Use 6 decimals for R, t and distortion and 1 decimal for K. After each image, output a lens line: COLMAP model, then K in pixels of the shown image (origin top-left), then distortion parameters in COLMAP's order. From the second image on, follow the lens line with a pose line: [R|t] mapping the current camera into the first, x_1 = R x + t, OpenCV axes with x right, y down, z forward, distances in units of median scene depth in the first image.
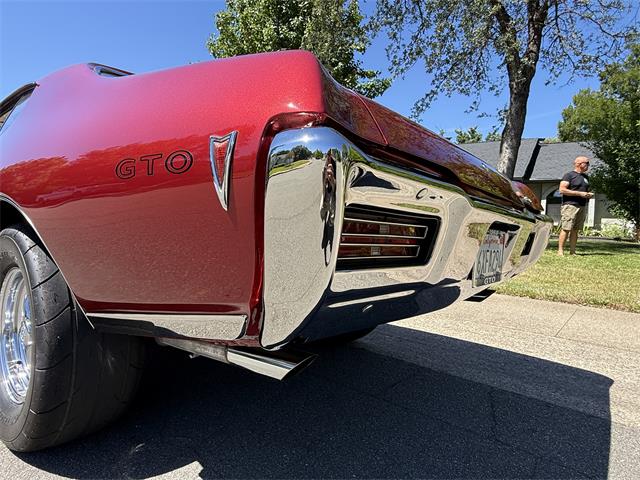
lens RADIAL K [[380.4, 0, 324.0], [0, 380.4, 244.6], [0, 0, 1]] dist [0.000380, 0.000431]
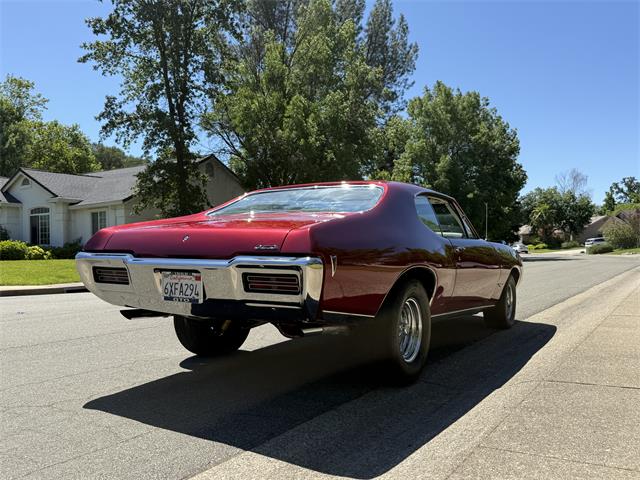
lens RADIAL K [[547.1, 0, 320.9], [0, 547.1, 244.6], [0, 0, 1]] dist [0.076051, -0.141186]
pose [[0.117553, -0.051795, -0.991715, 0.411355], [-0.034990, 0.997803, -0.056261, -0.006040], [0.992450, 0.041314, 0.115482, 0.176364]]
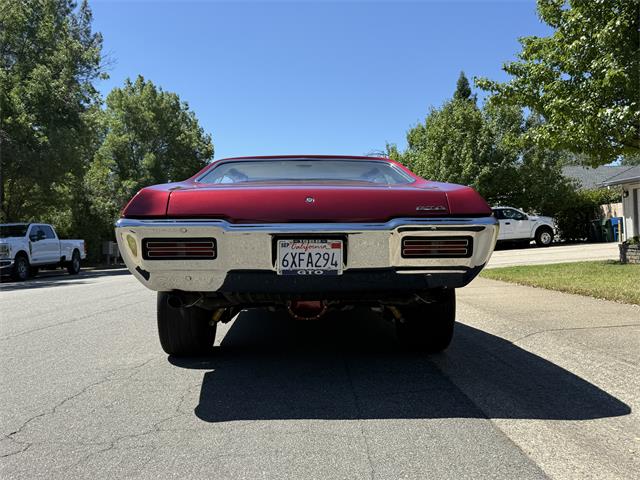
lens RADIAL K [[547.1, 0, 320.5], [0, 547.1, 237.4], [0, 0, 1]] dist [0.076051, -0.141186]
pose [[0.645944, -0.072110, -0.759971, 0.281387], [0.015749, 0.996576, -0.081174, 0.017357], [0.763222, 0.040465, 0.644868, -0.052123]]
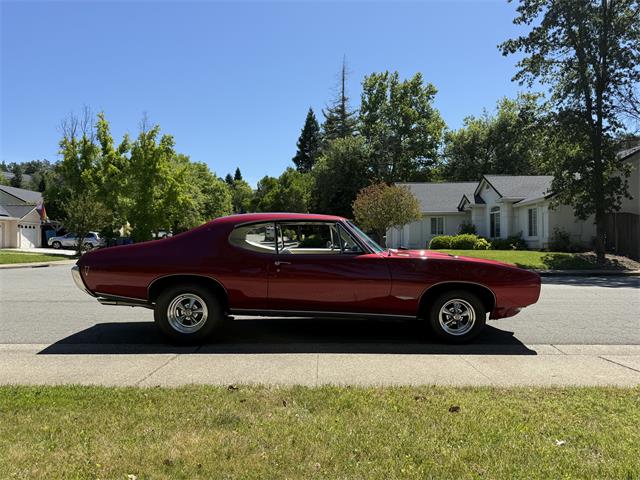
lens RADIAL K [[501.9, 0, 317.5], [0, 501.9, 241.4], [0, 0, 1]] dist [0.058344, -0.090356]
pose [[-0.773369, -0.037695, -0.632834, 0.277049], [-0.060969, 0.998026, 0.015061, -0.070865], [0.631018, 0.050231, -0.774141, 0.839236]]
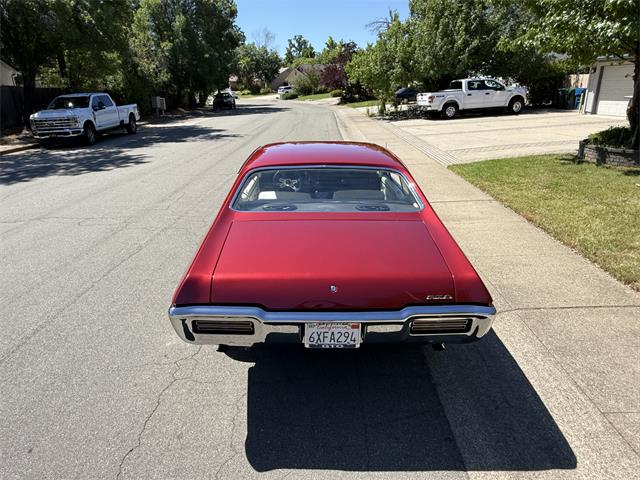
lens RADIAL K [[424.0, 0, 317.4], [0, 424.0, 242.0], [0, 0, 1]] dist [-0.002710, 0.002563]
pose [[0.628410, 0.220363, -0.746017, 0.236908], [0.001315, 0.958733, 0.284304, -0.127356], [0.777881, -0.179641, 0.602188, -0.026716]]
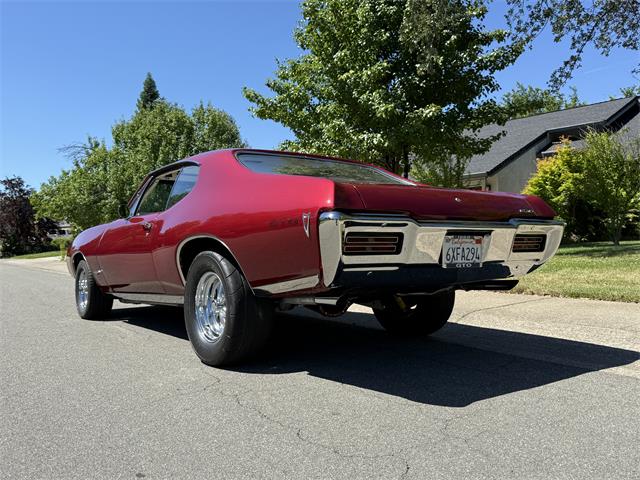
lens RADIAL K [[547.1, 0, 318.1], [0, 547.1, 234.4], [0, 0, 1]] dist [0.076051, -0.141186]
pose [[0.961128, -0.067254, -0.267786, 0.062573], [0.049298, 0.996096, -0.073229, 0.013534], [0.271665, 0.057181, 0.960692, -0.201647]]
